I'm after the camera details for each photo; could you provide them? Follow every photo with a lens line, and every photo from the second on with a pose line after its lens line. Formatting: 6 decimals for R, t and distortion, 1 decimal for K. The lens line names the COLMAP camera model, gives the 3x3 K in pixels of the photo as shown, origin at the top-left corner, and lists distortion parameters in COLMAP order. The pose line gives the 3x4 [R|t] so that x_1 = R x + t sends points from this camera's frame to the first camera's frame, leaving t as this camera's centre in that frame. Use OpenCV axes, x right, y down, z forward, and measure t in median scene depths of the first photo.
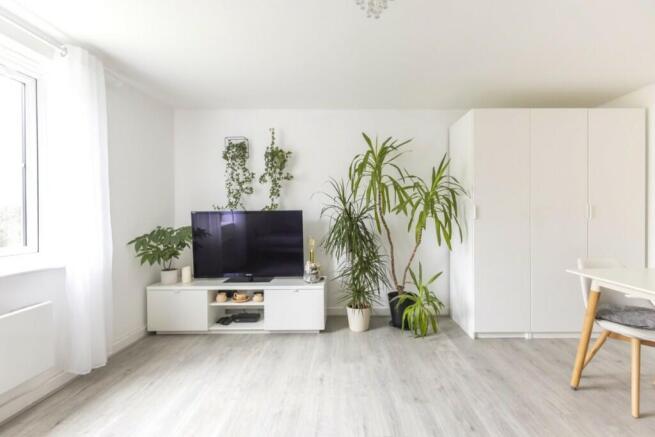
lens RADIAL K [[301.3, 0, 347.3], [0, 301.3, 217.7], [0, 0, 1]] dist [0.001411, 0.000286]
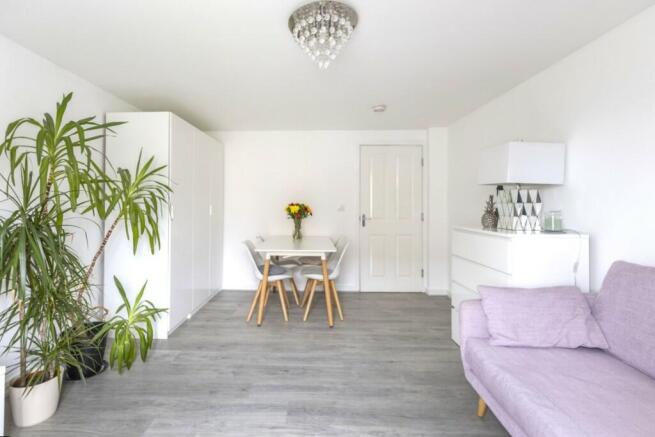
lens RADIAL K [[304.4, 0, 304.2], [0, 304.4, 201.1], [0, 0, 1]] dist [-0.000295, -0.000059]
pose [[0.046410, 0.010404, 0.998868, -0.553595], [0.014711, 0.999830, -0.011098, -0.035693], [-0.998814, 0.015210, 0.046249, 0.471005]]
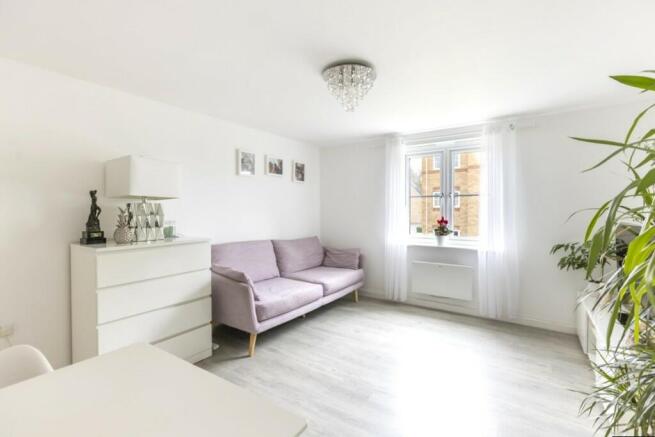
lens RADIAL K [[294.1, 0, 327.5], [0, 294.1, 218.5], [0, 0, 1]] dist [-0.000542, 0.000013]
pose [[-0.568176, 0.028560, -0.822412, 0.694477], [-0.012345, 0.998989, 0.043221, -0.063628], [0.822815, 0.034710, -0.567249, 0.843126]]
